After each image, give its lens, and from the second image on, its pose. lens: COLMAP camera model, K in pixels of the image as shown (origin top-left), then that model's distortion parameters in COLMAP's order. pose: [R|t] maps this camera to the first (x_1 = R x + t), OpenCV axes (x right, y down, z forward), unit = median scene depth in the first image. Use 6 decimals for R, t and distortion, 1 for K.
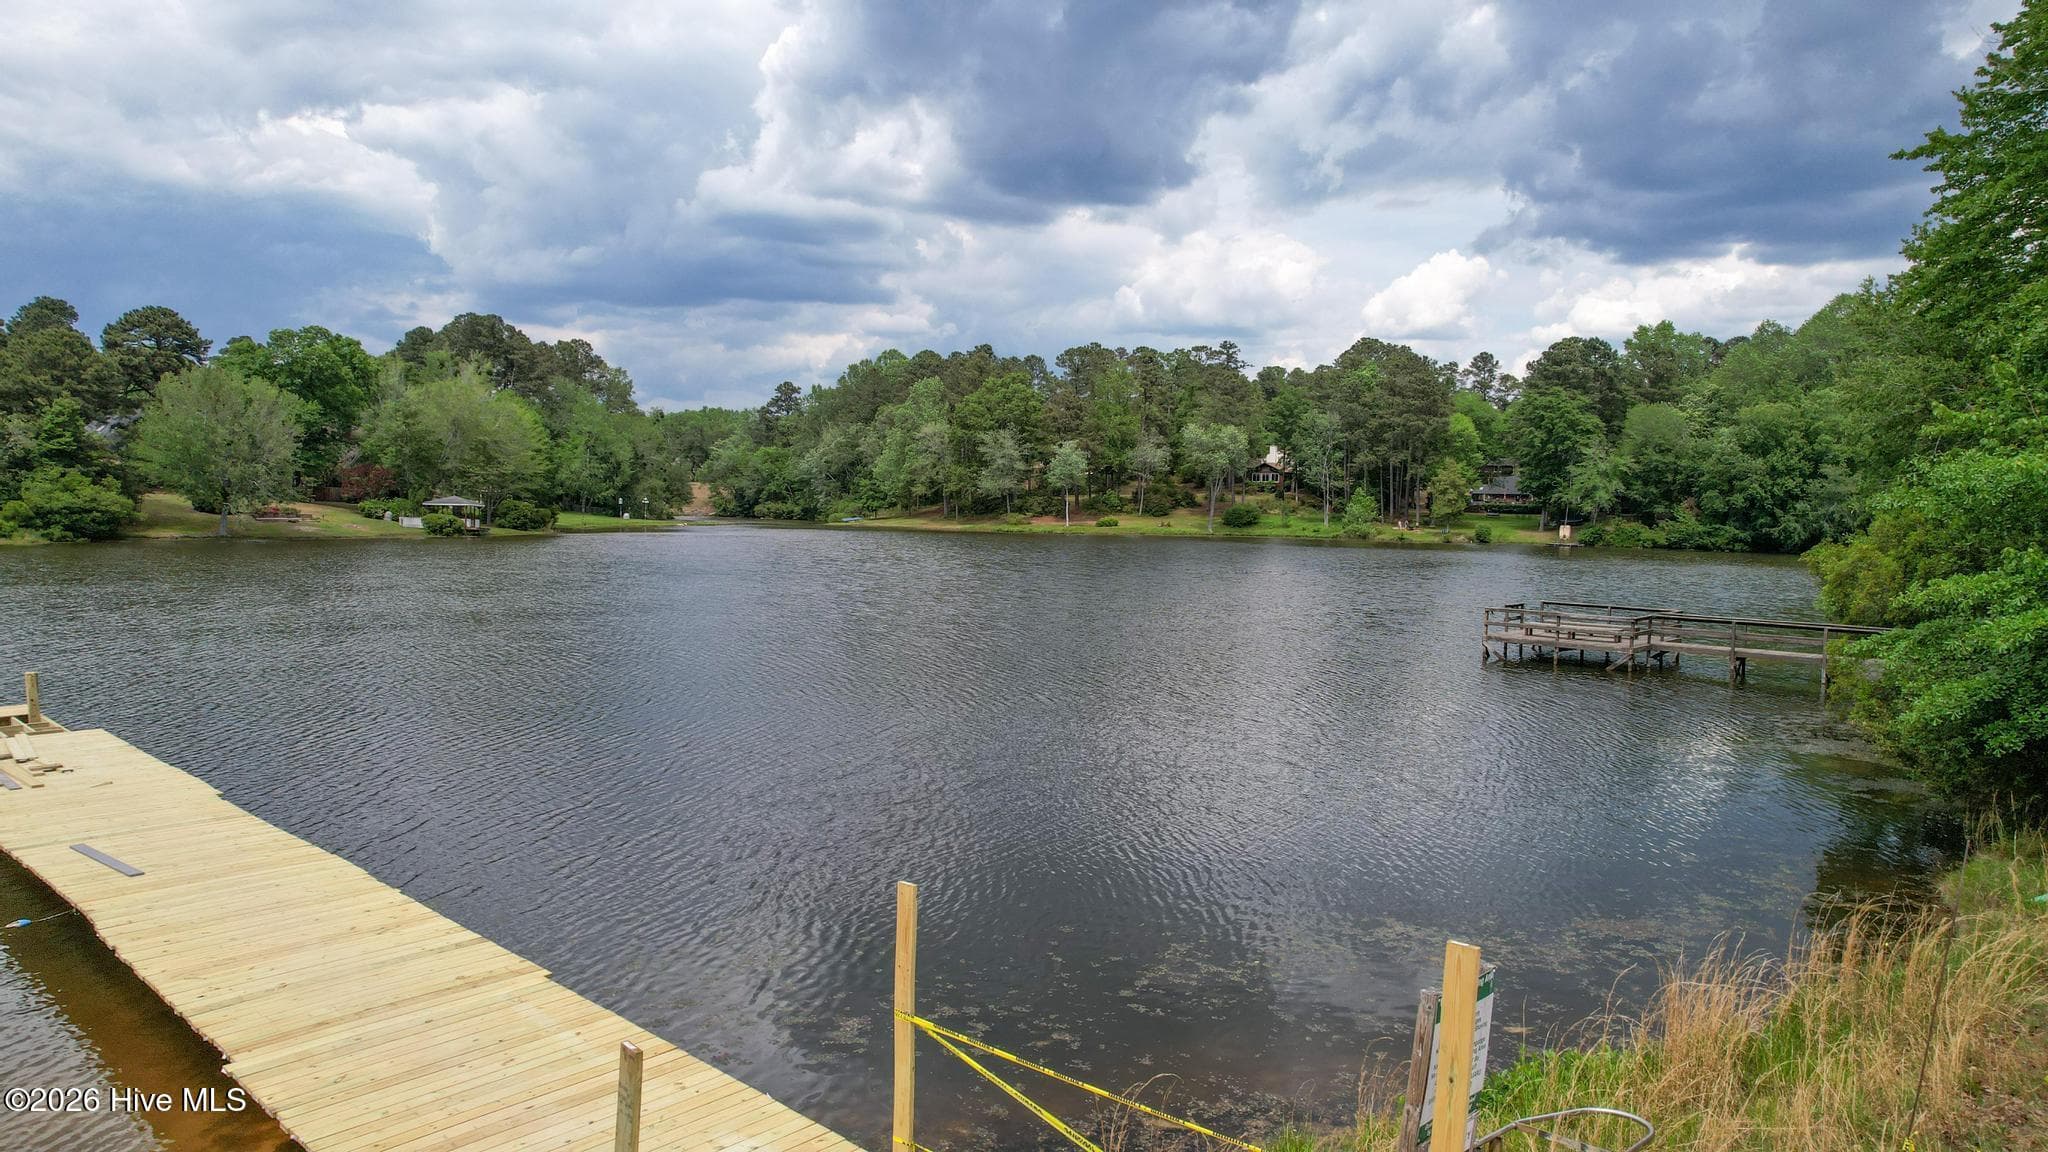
lens RADIAL K [[1406.5, 0, 1036.1], [0, 1406.5, 581.7], [0, 0, 1]] dist [0.008099, 0.001414]
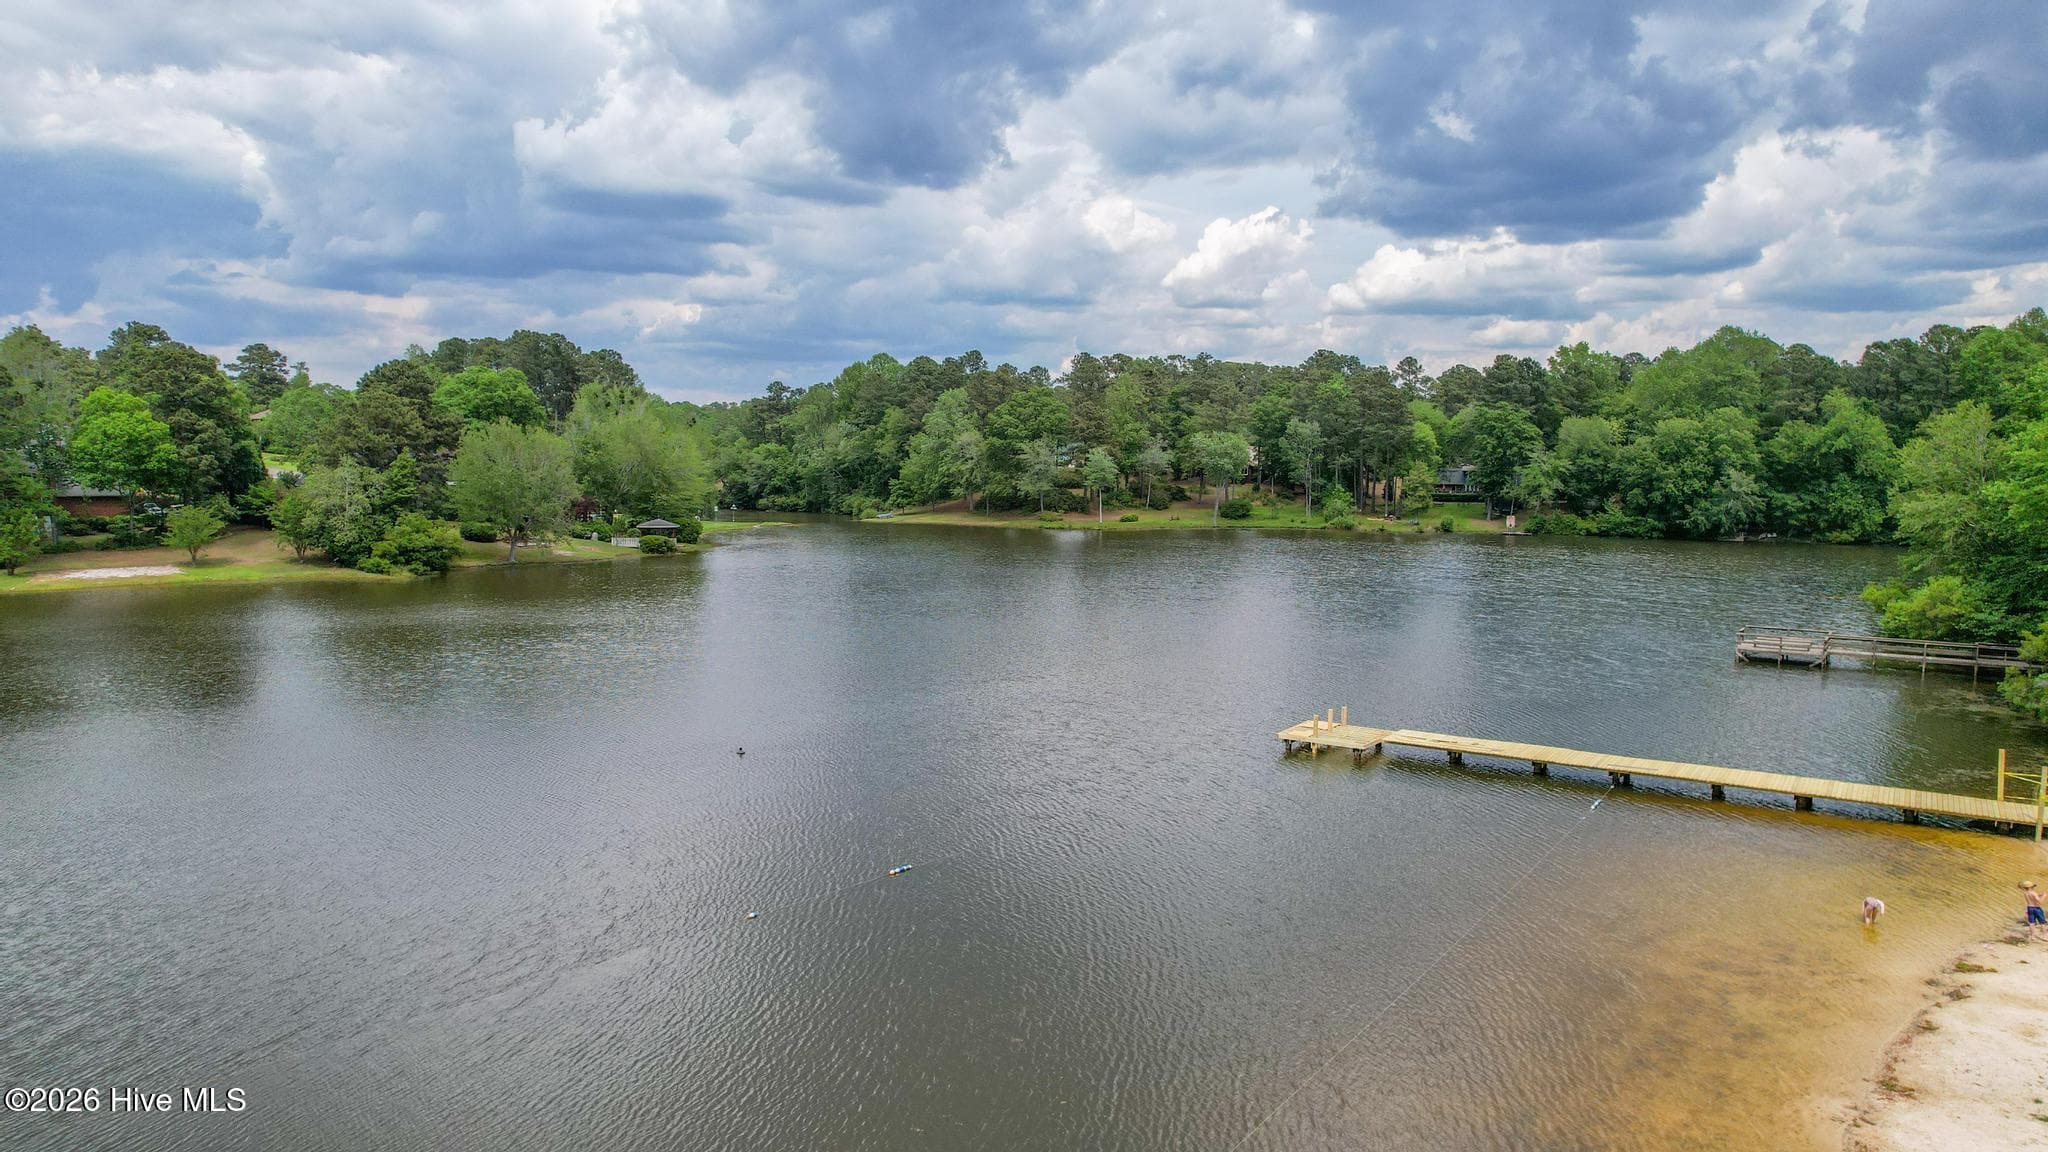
lens RADIAL K [[1426.2, 0, 1024.0], [0, 1426.2, 576.0], [0, 0, 1]] dist [0.003358, 0.001391]
pose [[0.991863, -0.022278, 0.125344, -0.180575], [0.019101, 0.999466, 0.026495, -0.027102], [-0.125868, -0.023886, 0.991759, -0.150898]]
